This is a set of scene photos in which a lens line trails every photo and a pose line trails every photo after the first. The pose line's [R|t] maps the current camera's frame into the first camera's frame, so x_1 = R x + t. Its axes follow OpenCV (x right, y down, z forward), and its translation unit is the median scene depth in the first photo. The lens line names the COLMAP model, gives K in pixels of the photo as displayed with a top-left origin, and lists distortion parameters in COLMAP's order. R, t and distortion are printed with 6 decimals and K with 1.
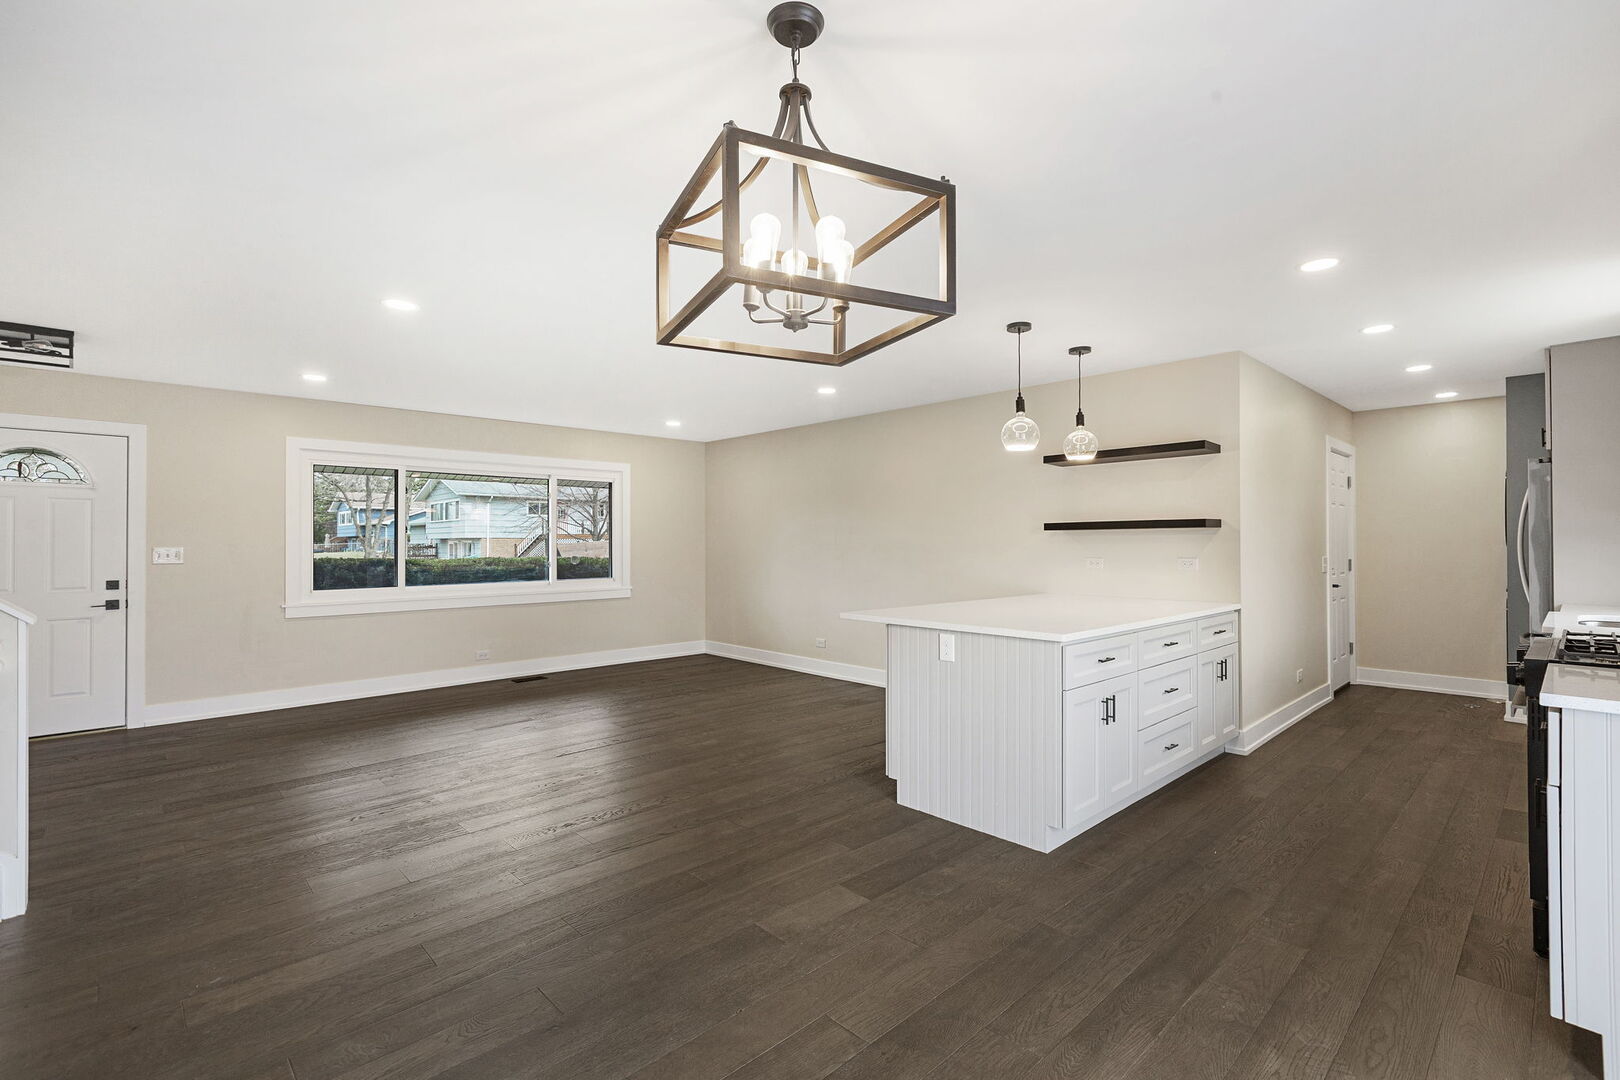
lens RADIAL K [[750.5, 0, 800.5], [0, 750.5, 529.8], [0, 0, 1]] dist [-0.003688, -0.001006]
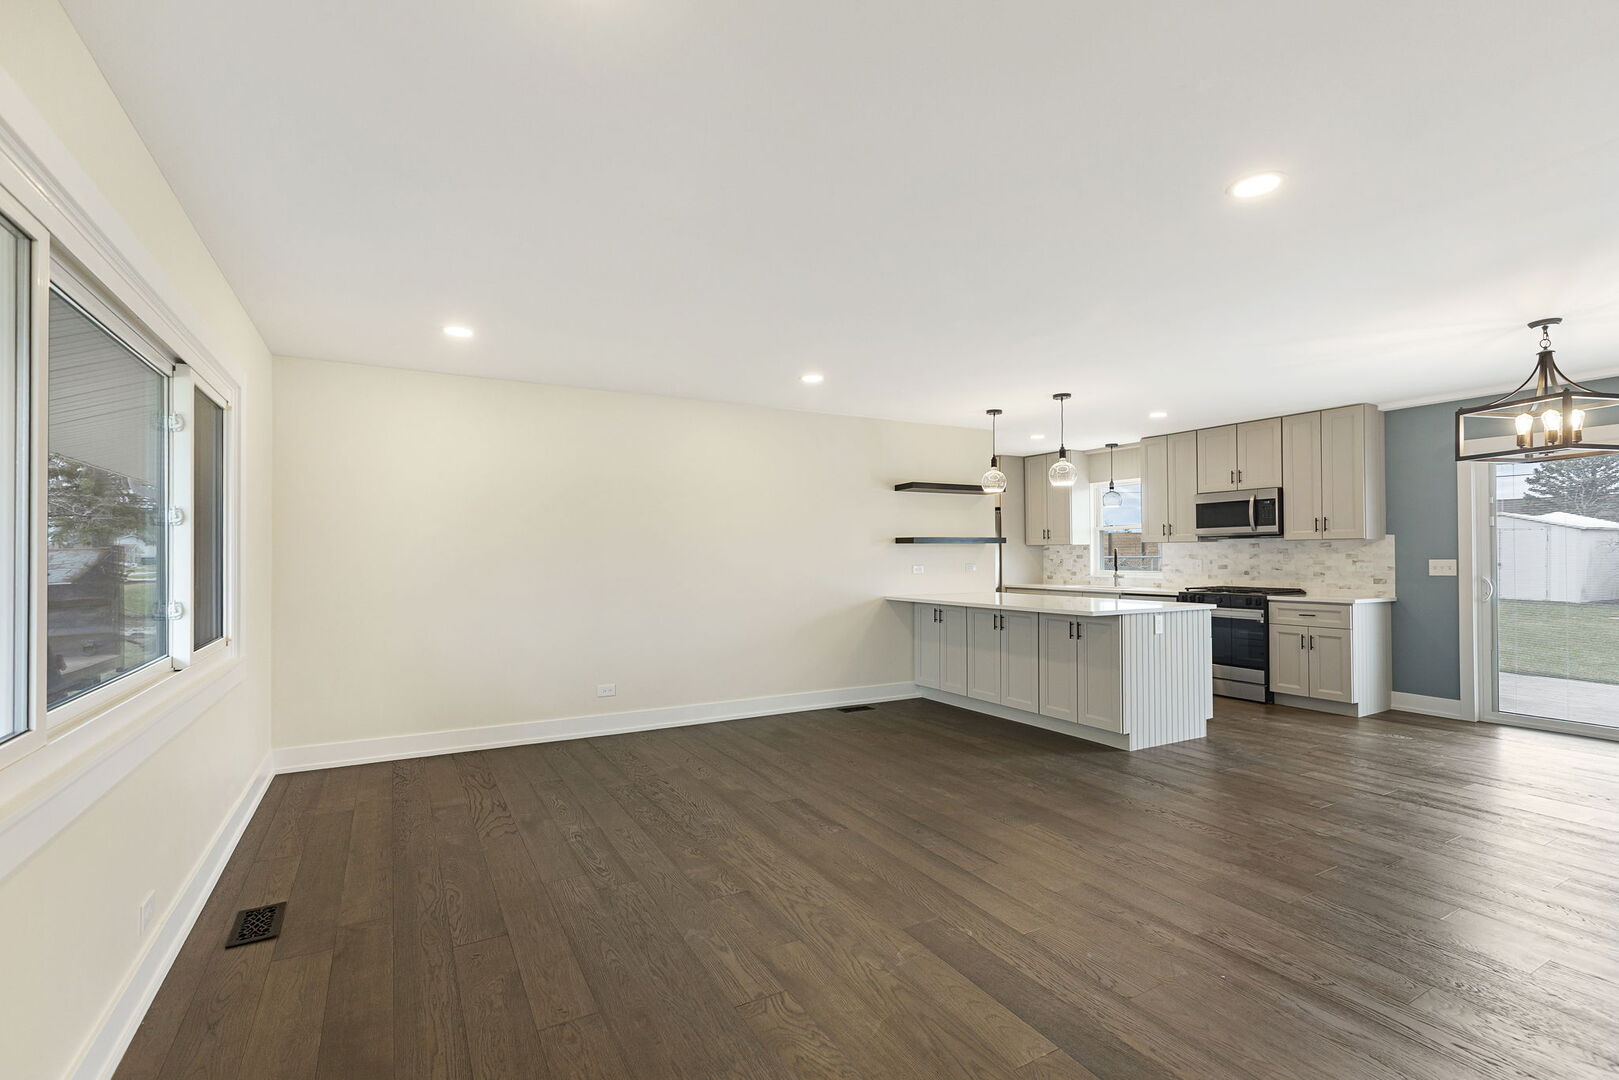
lens RADIAL K [[756.0, 0, 803.8], [0, 756.0, 551.3], [0, 0, 1]] dist [0.004753, 0.000348]
pose [[0.214415, 0.006294, 0.976722, -0.790832], [-0.012093, 0.999920, -0.003789, 0.016380], [-0.976668, -0.010999, 0.214474, 0.780240]]
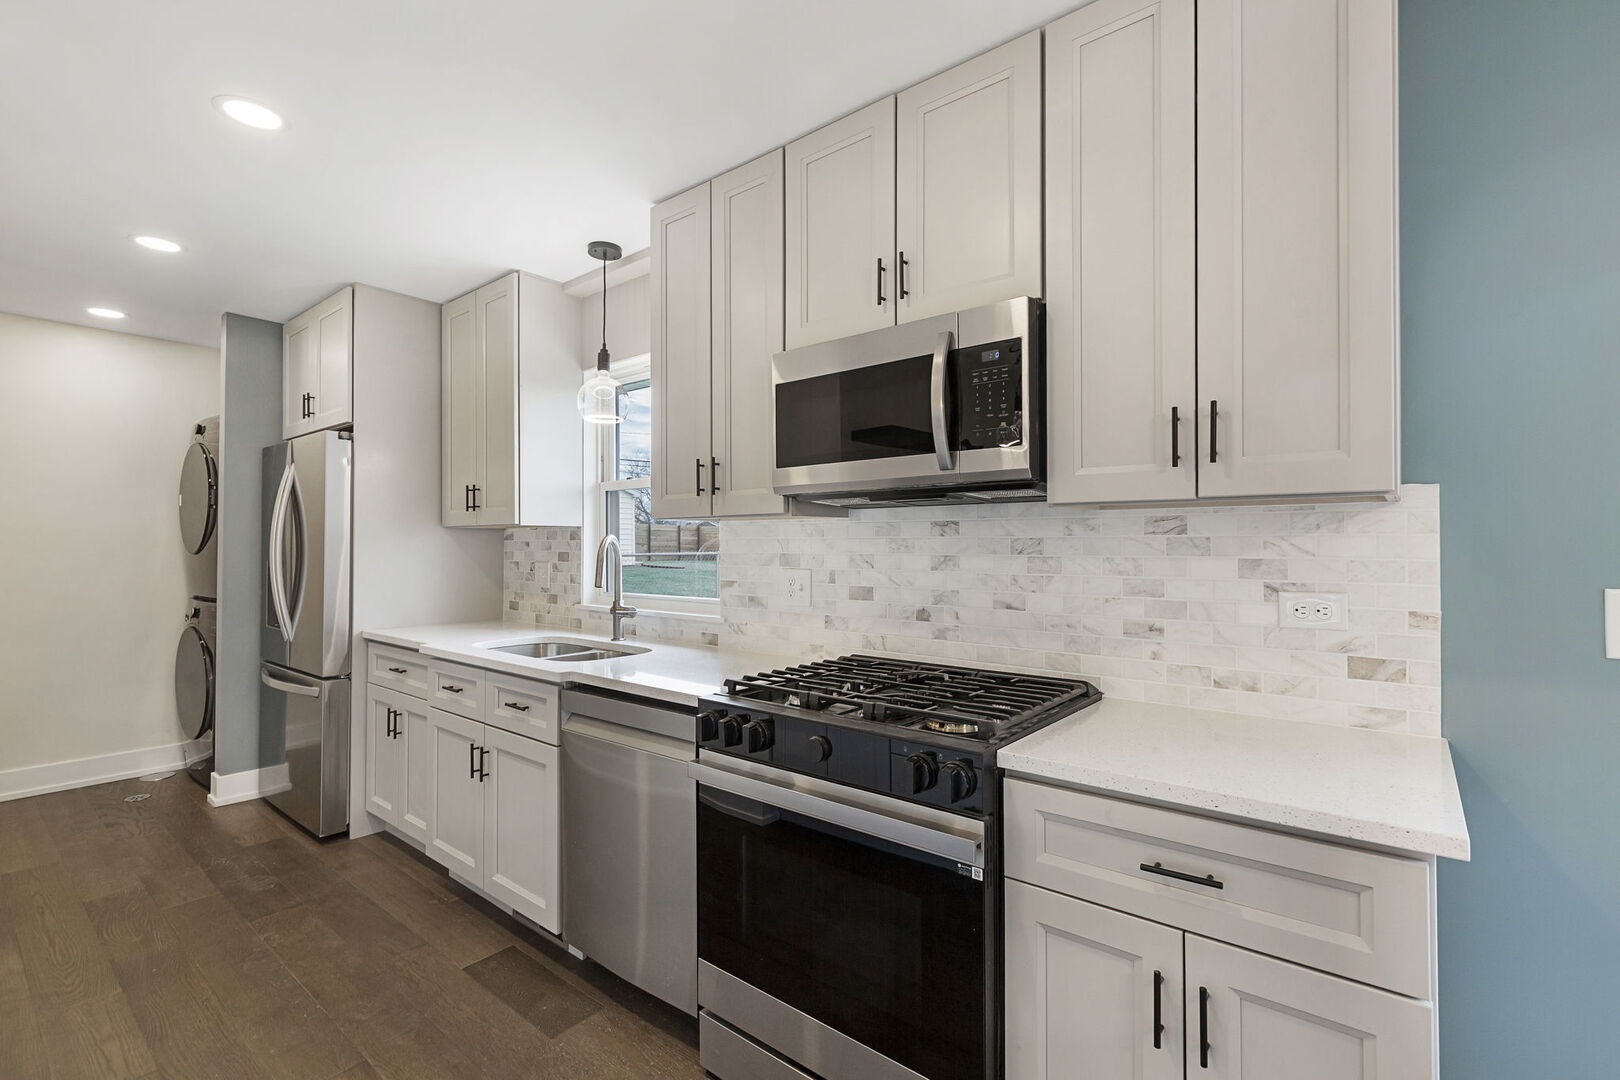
lens RADIAL K [[733.0, 0, 821.1], [0, 733.0, 538.7], [0, 0, 1]] dist [-0.004039, -0.000366]
pose [[-0.162114, 0.015083, 0.986657, 0.172595], [-0.019442, 0.999640, -0.018476, 0.007189], [-0.986580, -0.022178, -0.161762, 0.463950]]
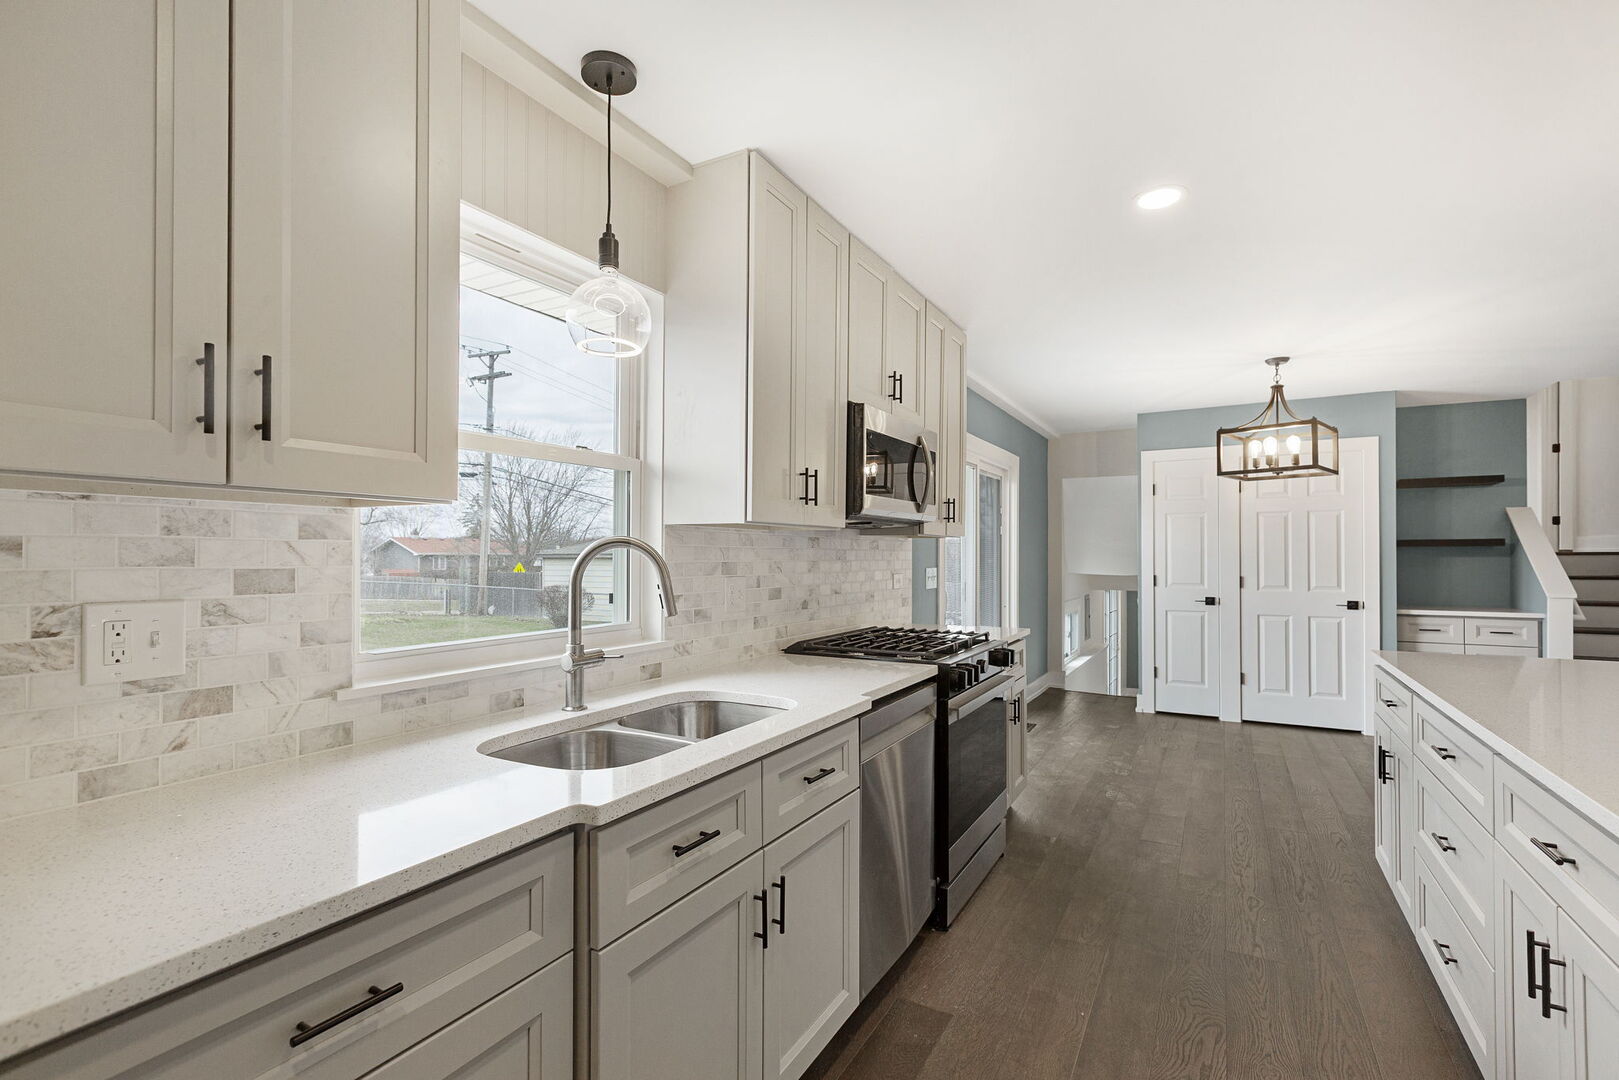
lens RADIAL K [[729.9, 0, 811.0], [0, 729.9, 556.9], [0, 0, 1]] dist [0.000091, -0.000121]
pose [[-0.946152, 0.004273, -0.323696, 0.689242], [0.009543, 0.999846, -0.014695, 0.012088], [0.323583, -0.016993, -0.946047, 0.833240]]
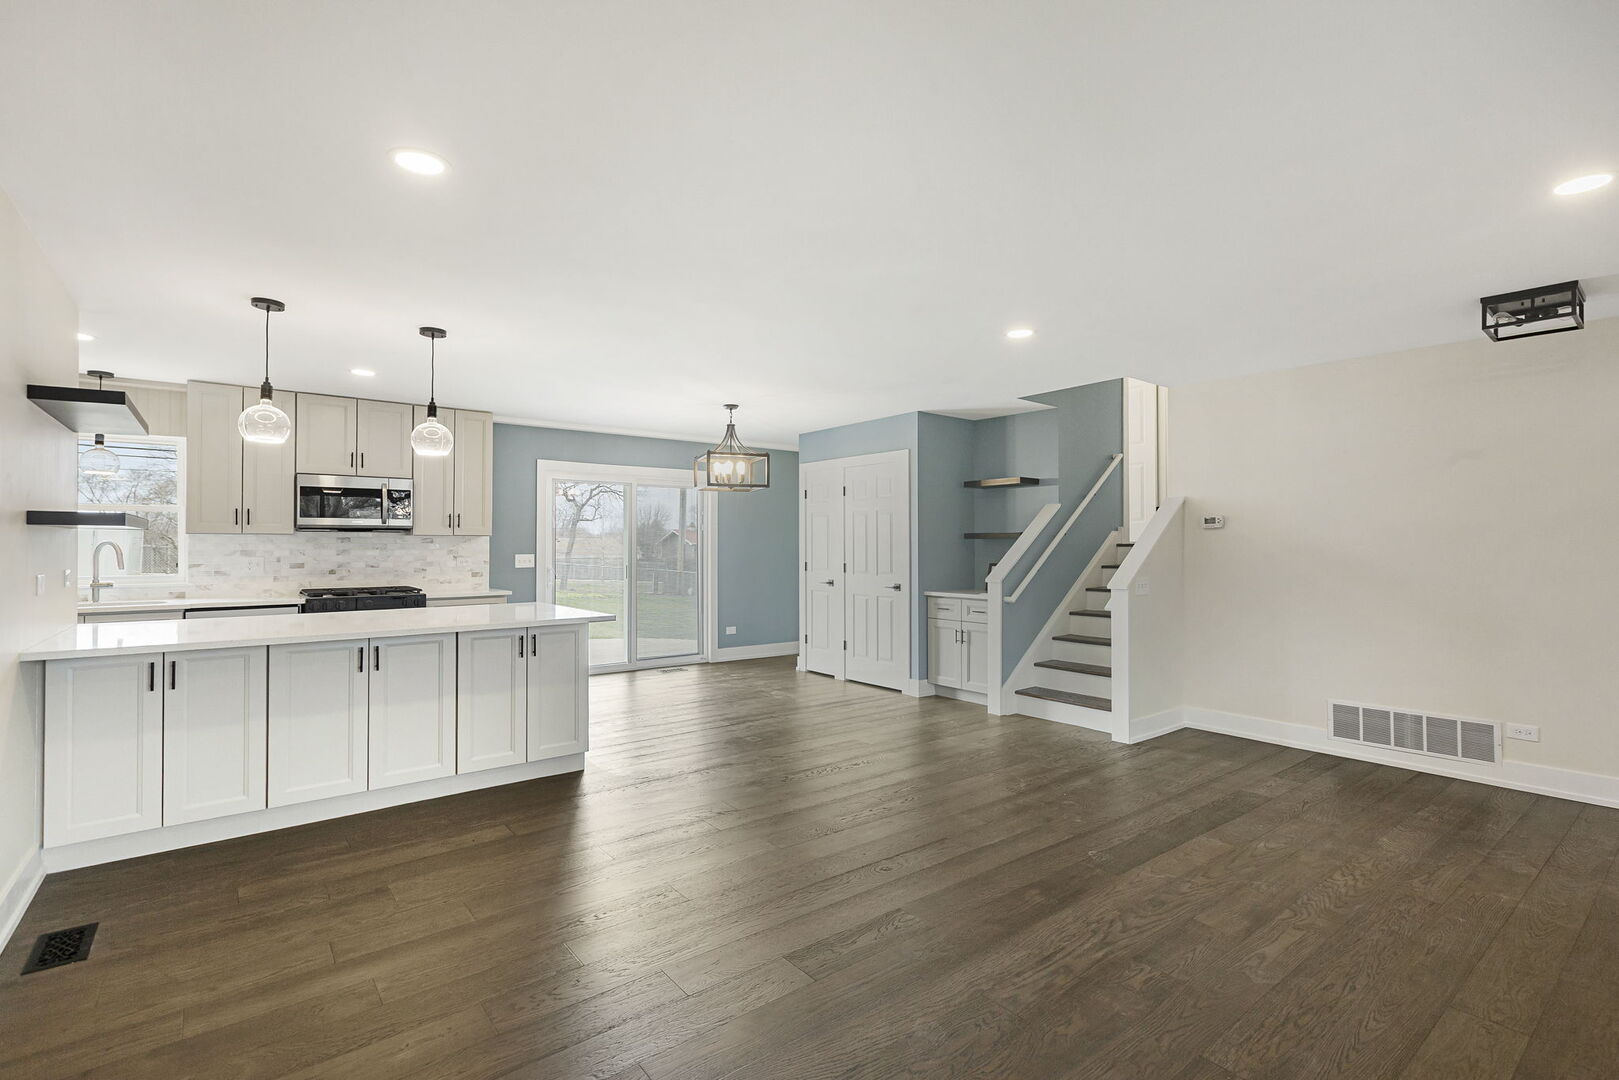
lens RADIAL K [[740.9, 0, 819.3], [0, 740.9, 541.4], [0, 0, 1]] dist [0.003478, 0.000057]
pose [[-0.998943, 0.003485, 0.045823, -0.173704], [0.002439, 0.999736, -0.022854, 0.020958], [-0.045891, -0.022718, -0.998688, 1.324293]]
